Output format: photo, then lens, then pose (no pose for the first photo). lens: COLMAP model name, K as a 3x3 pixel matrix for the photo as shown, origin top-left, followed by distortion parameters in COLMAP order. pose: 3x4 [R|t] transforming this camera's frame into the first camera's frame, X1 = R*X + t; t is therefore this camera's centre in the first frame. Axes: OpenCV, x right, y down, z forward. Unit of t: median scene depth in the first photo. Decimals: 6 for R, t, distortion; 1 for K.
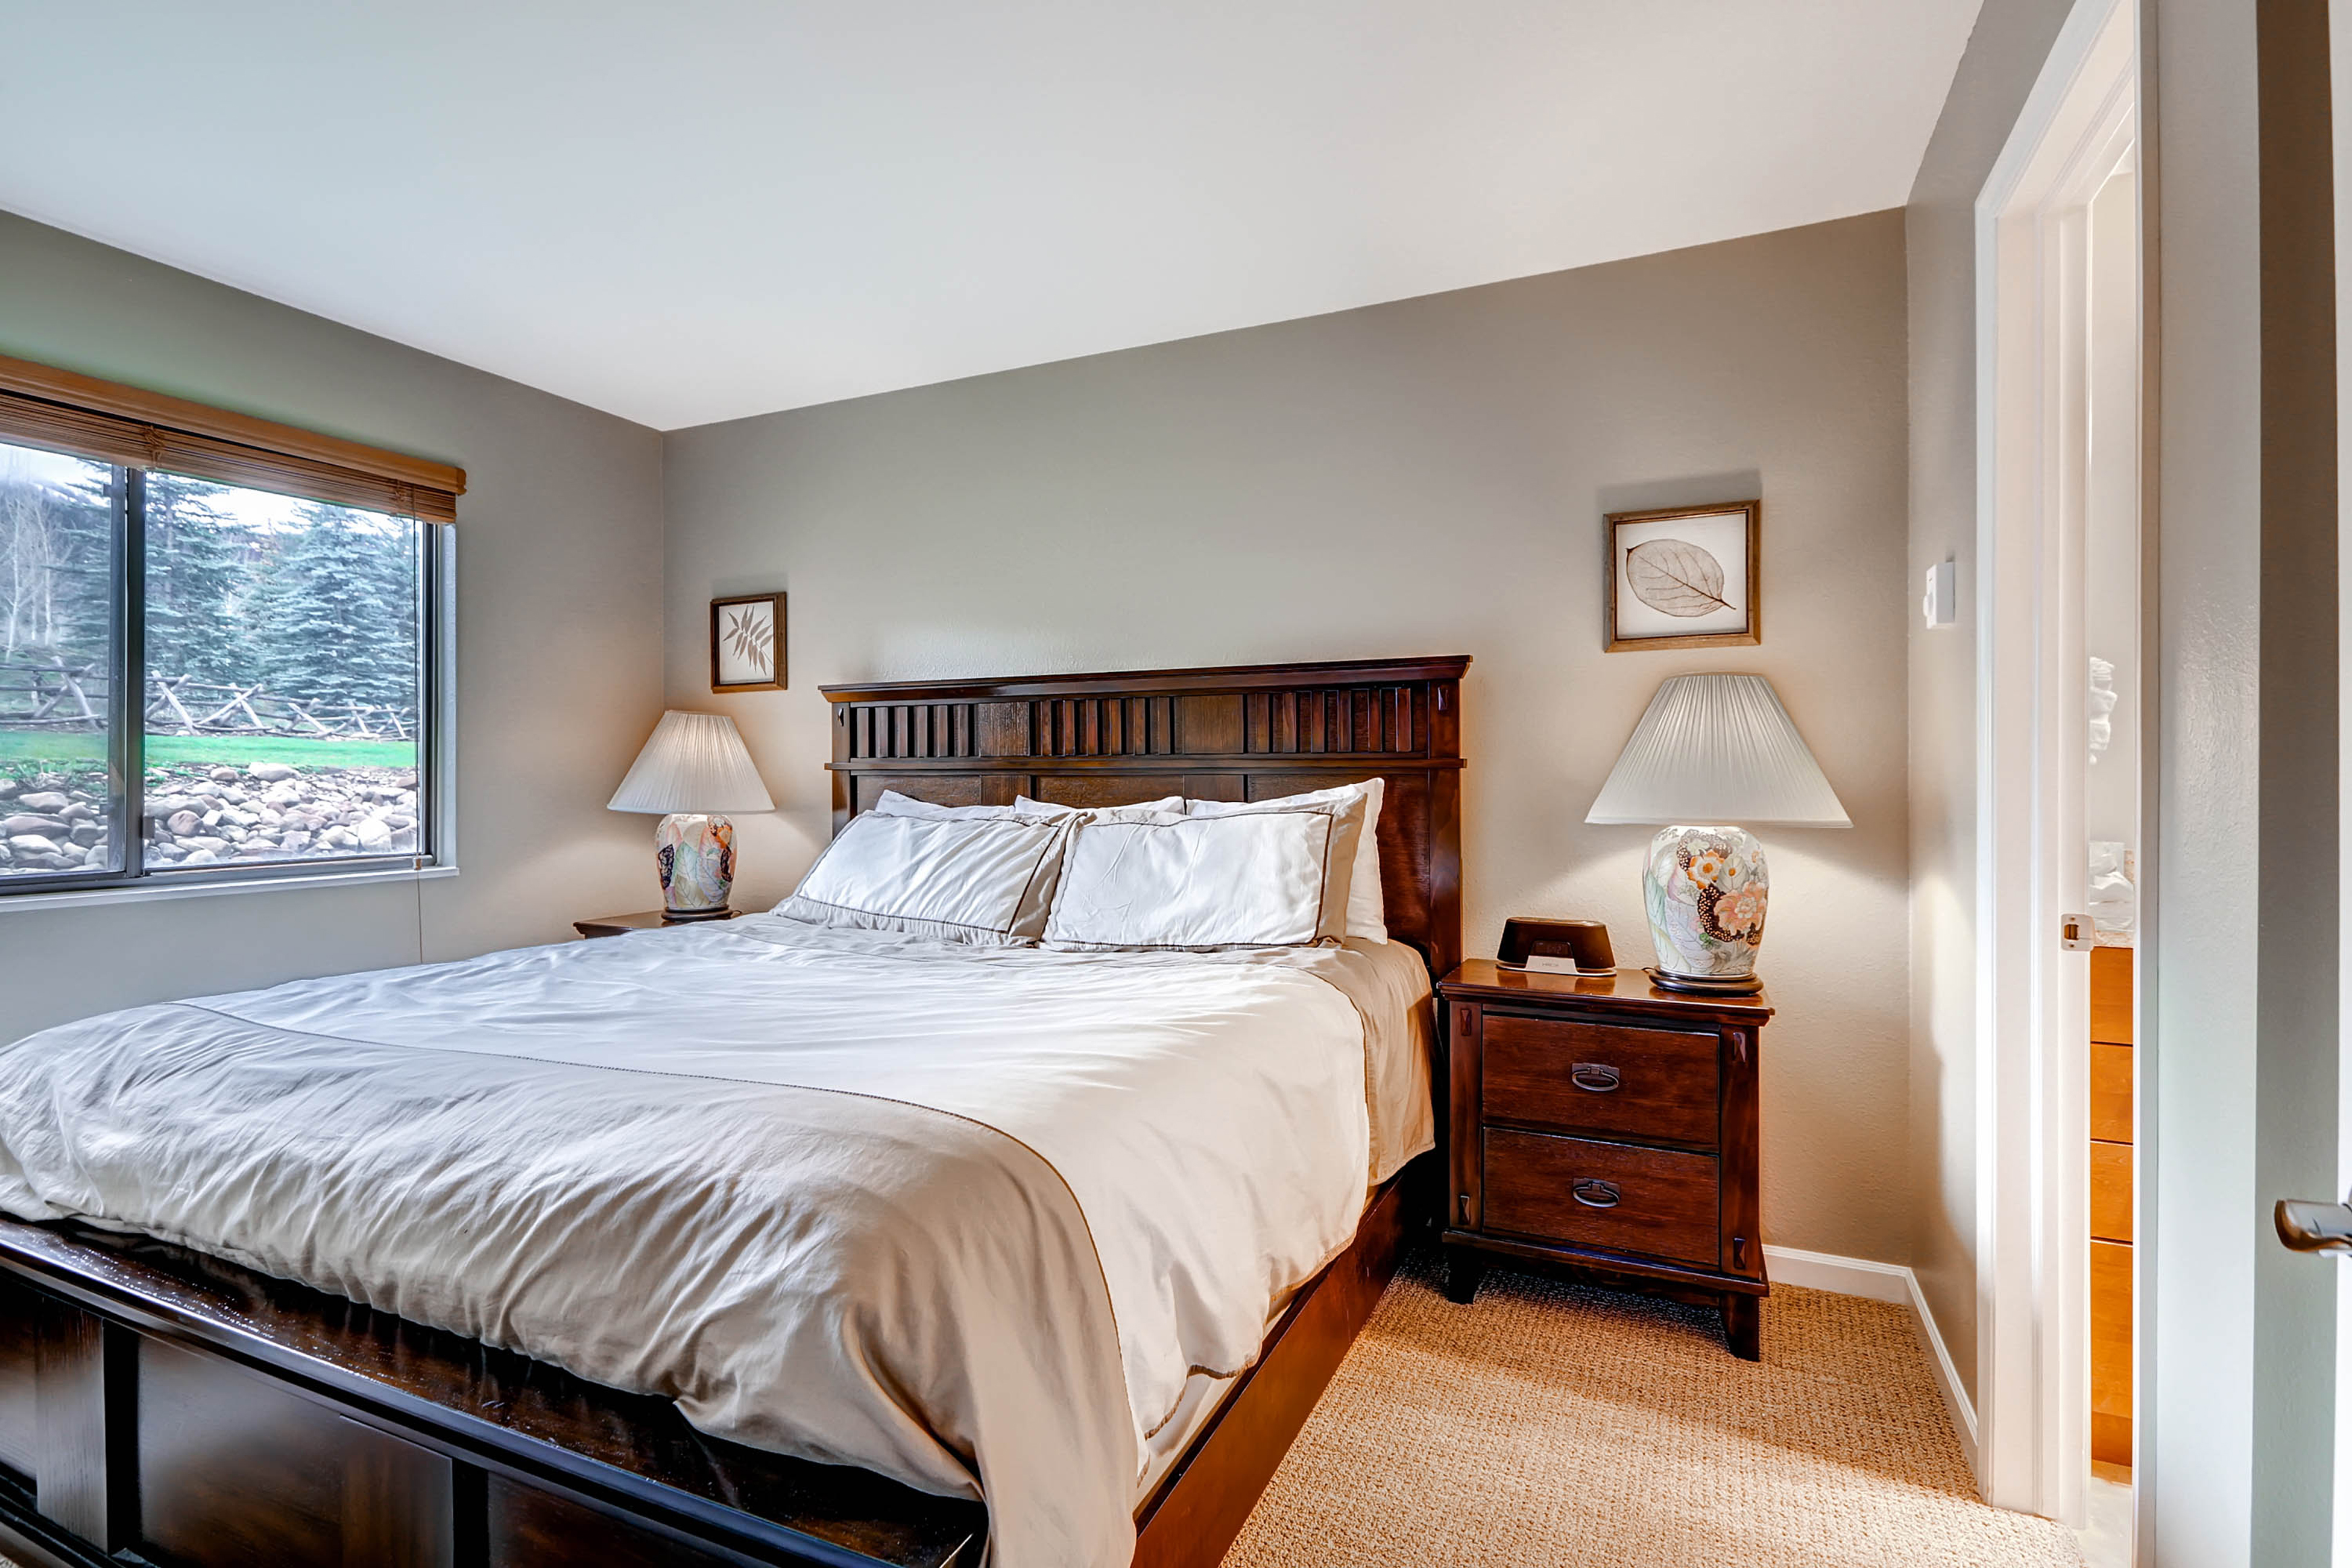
lens RADIAL K [[1104.1, 0, 1207.9], [0, 1104.1, 774.6], [0, 0, 1]] dist [-0.000419, -0.000720]
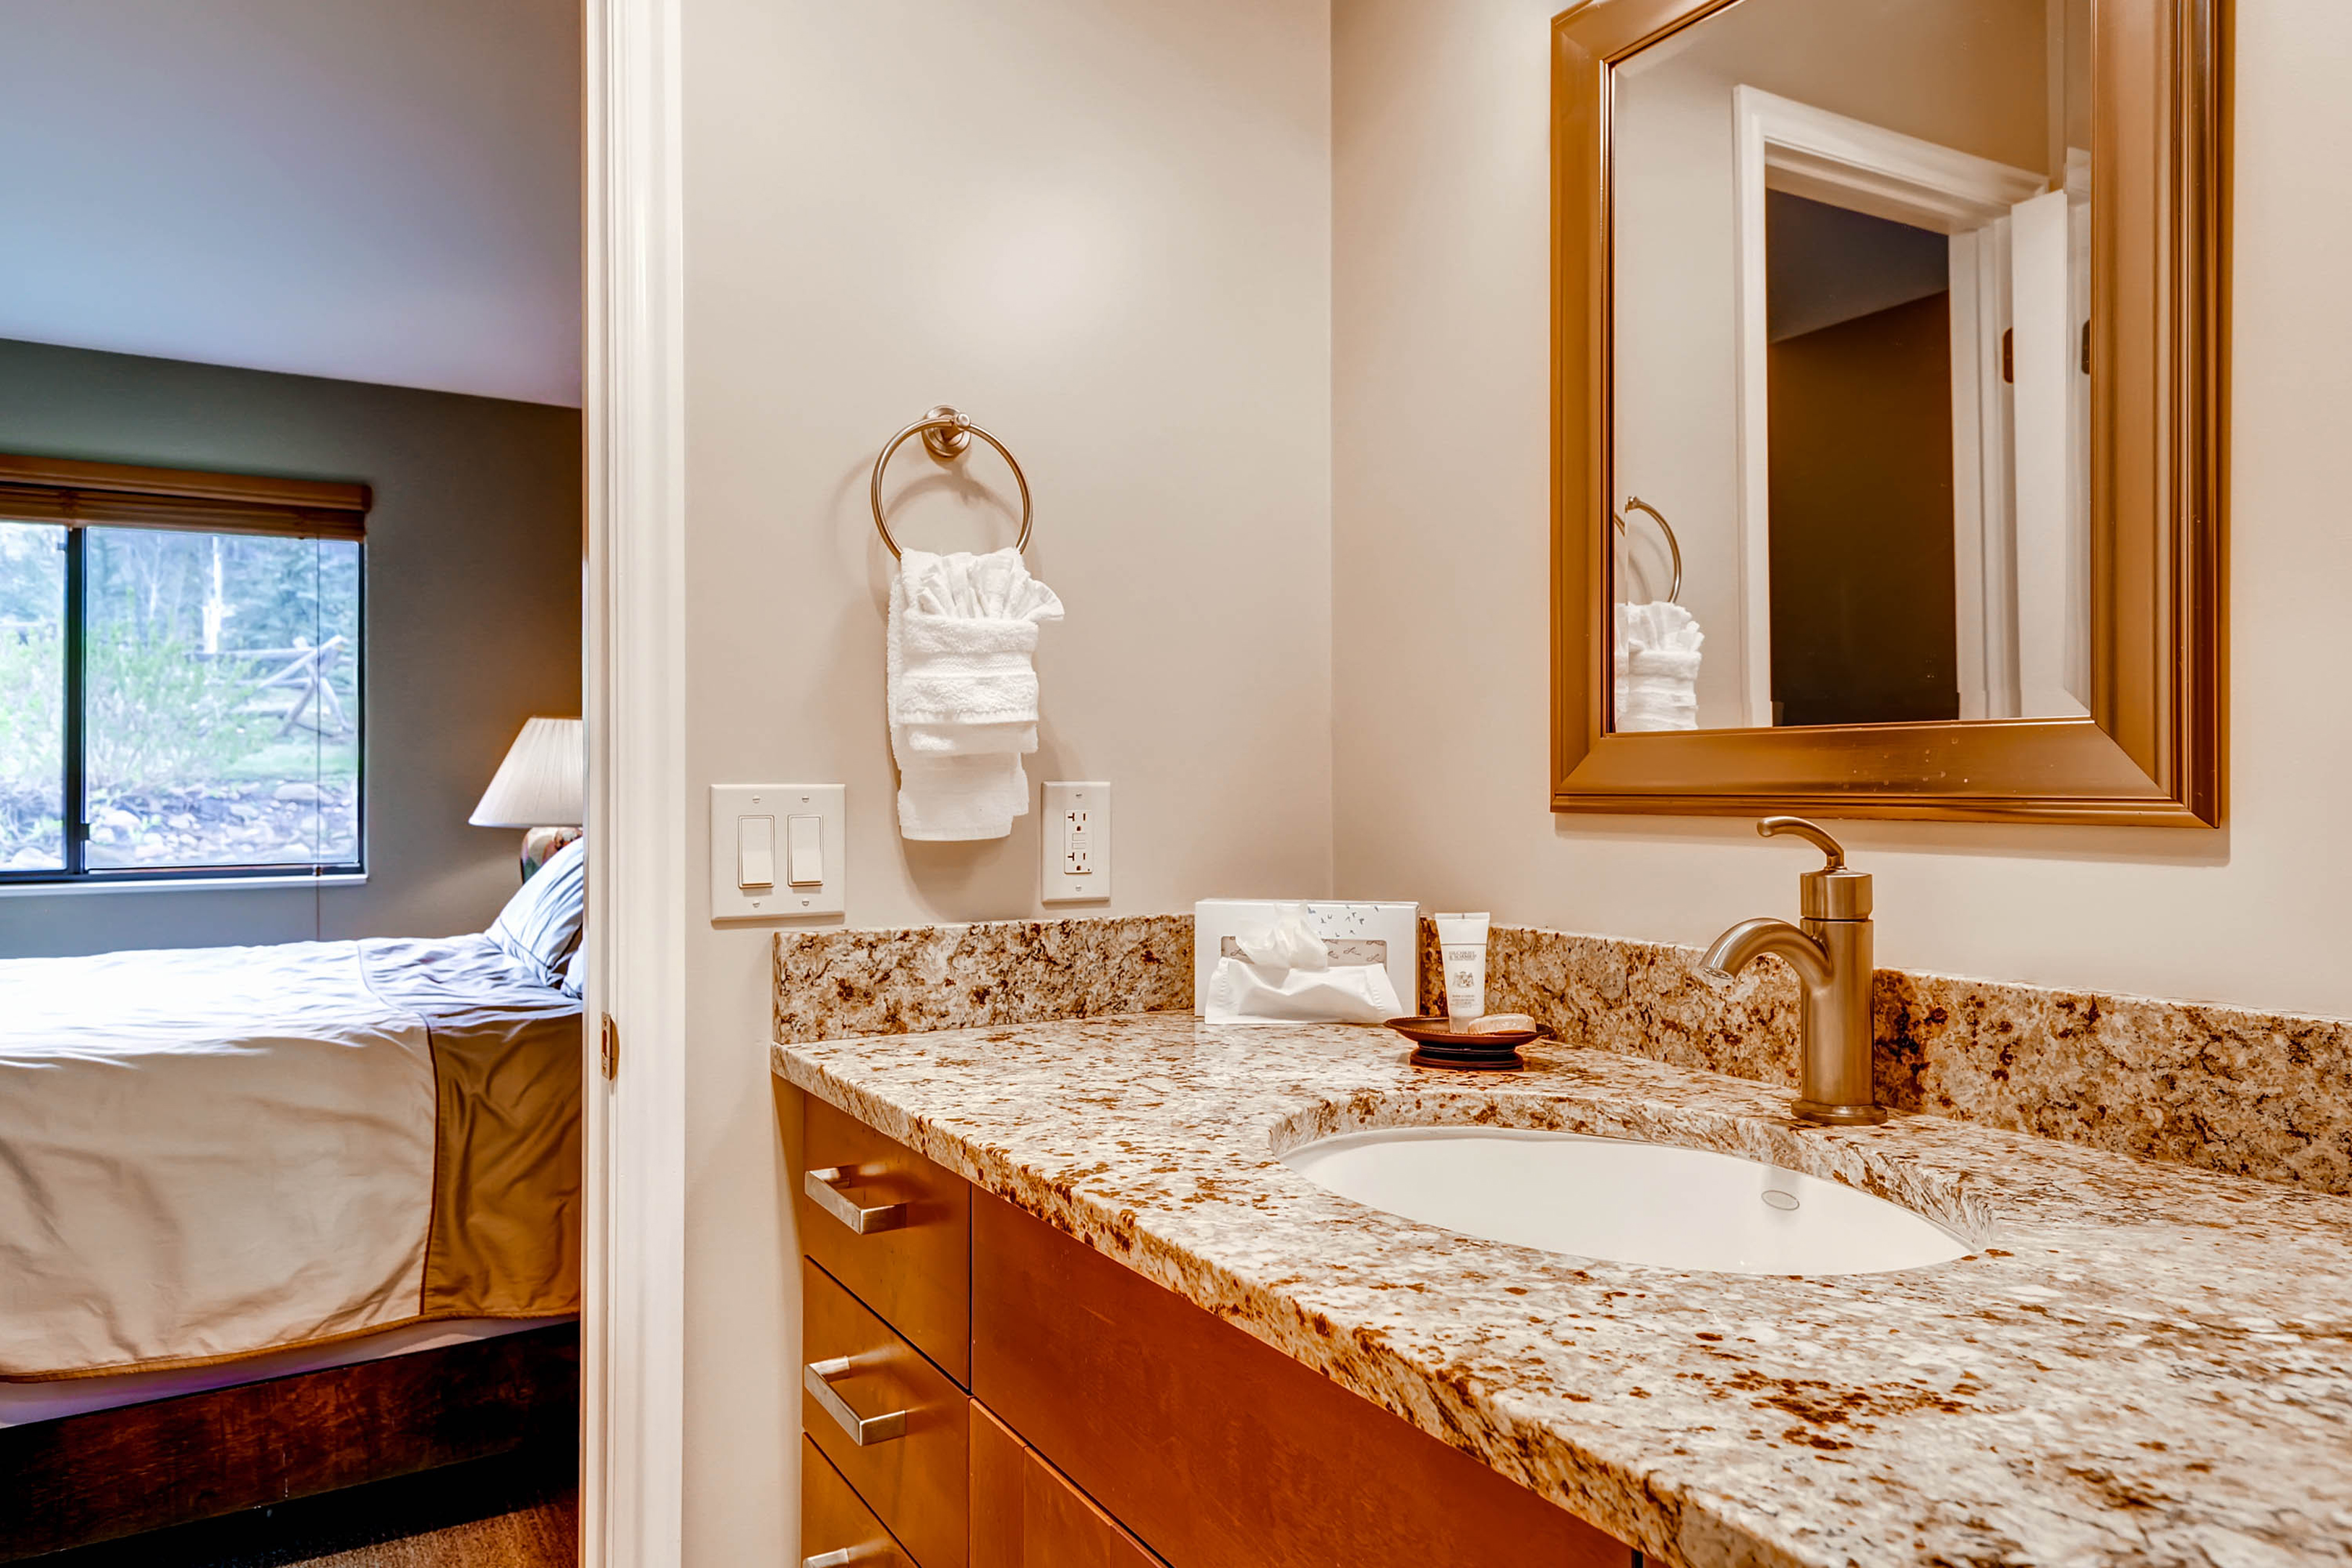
lens RADIAL K [[1624.0, 0, 1176.0], [0, 1624.0, 784.0], [0, 0, 1]] dist [0.047043, 0.001274]
pose [[0.800305, -0.005351, -0.599570, 0.928137], [0.002438, 0.999981, -0.005670, 0.009148], [0.599589, 0.003076, 0.800303, 0.268176]]
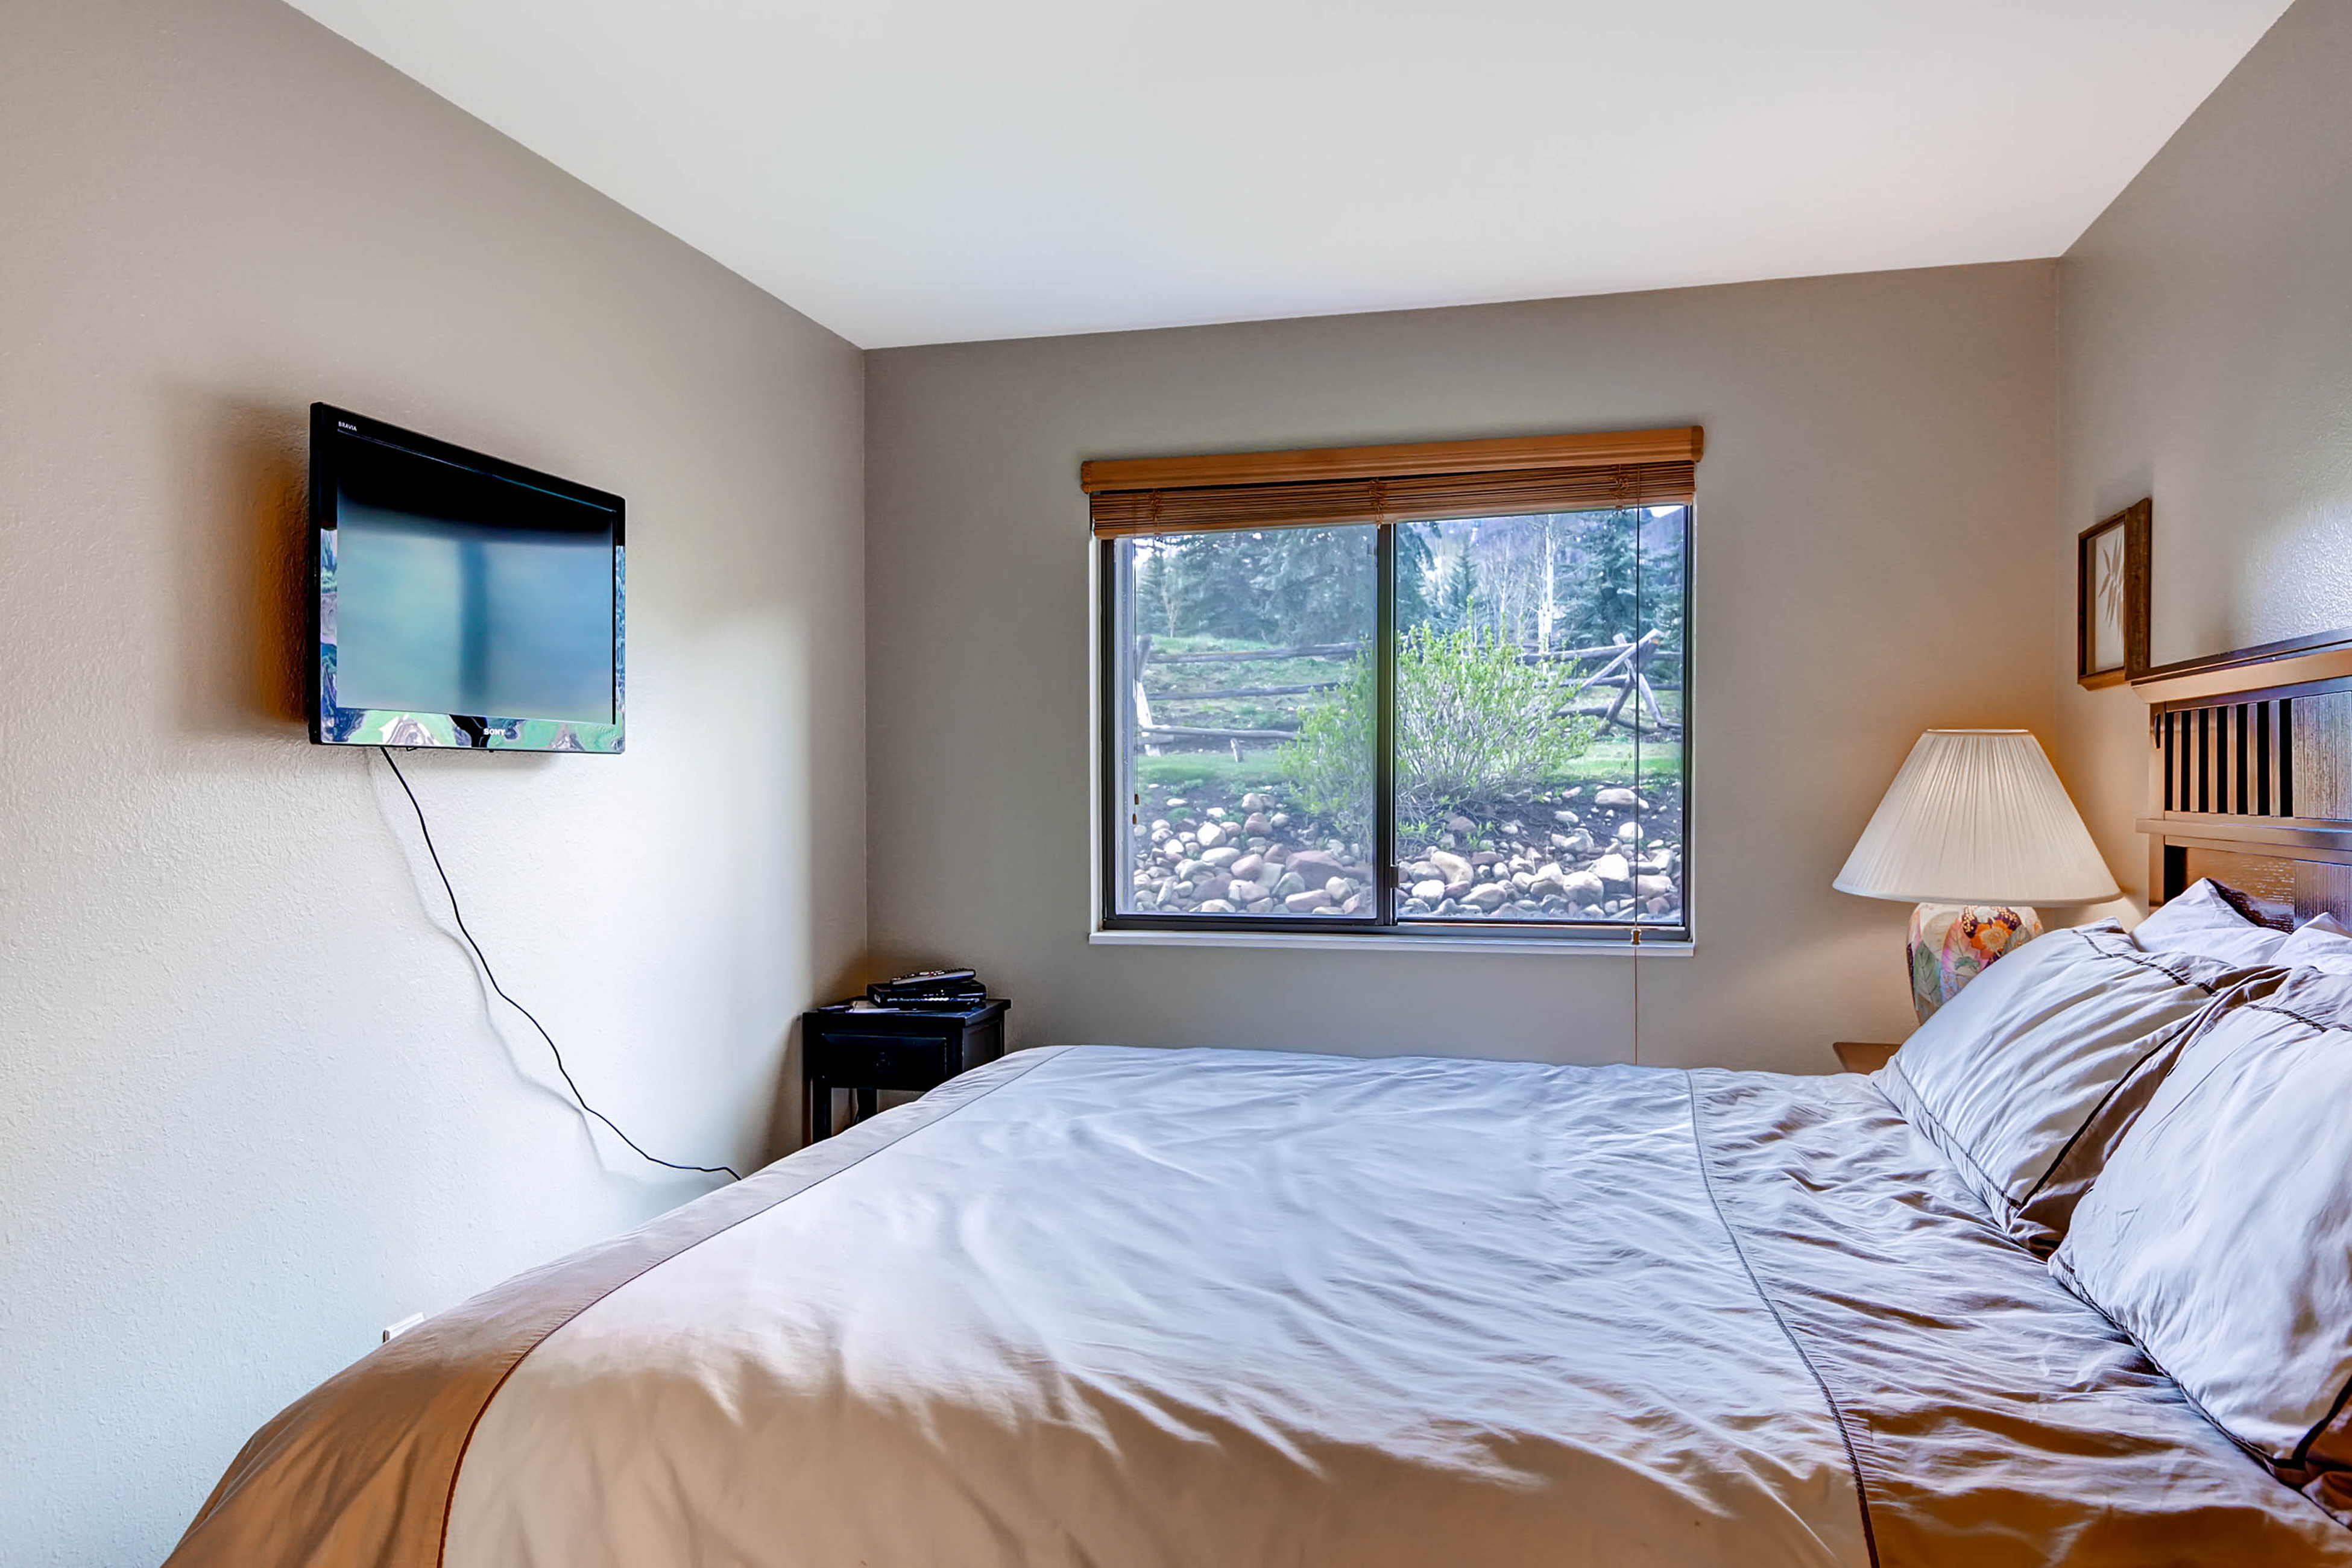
lens RADIAL K [[1624.0, 0, 1176.0], [0, 1624.0, 784.0], [0, 0, 1]] dist [0.047043, 0.001274]
pose [[0.171169, 0.003085, -0.985237, 0.431353], [0.003408, 0.999987, 0.003723, -0.039422], [0.985236, -0.003995, 0.171157, 0.507476]]
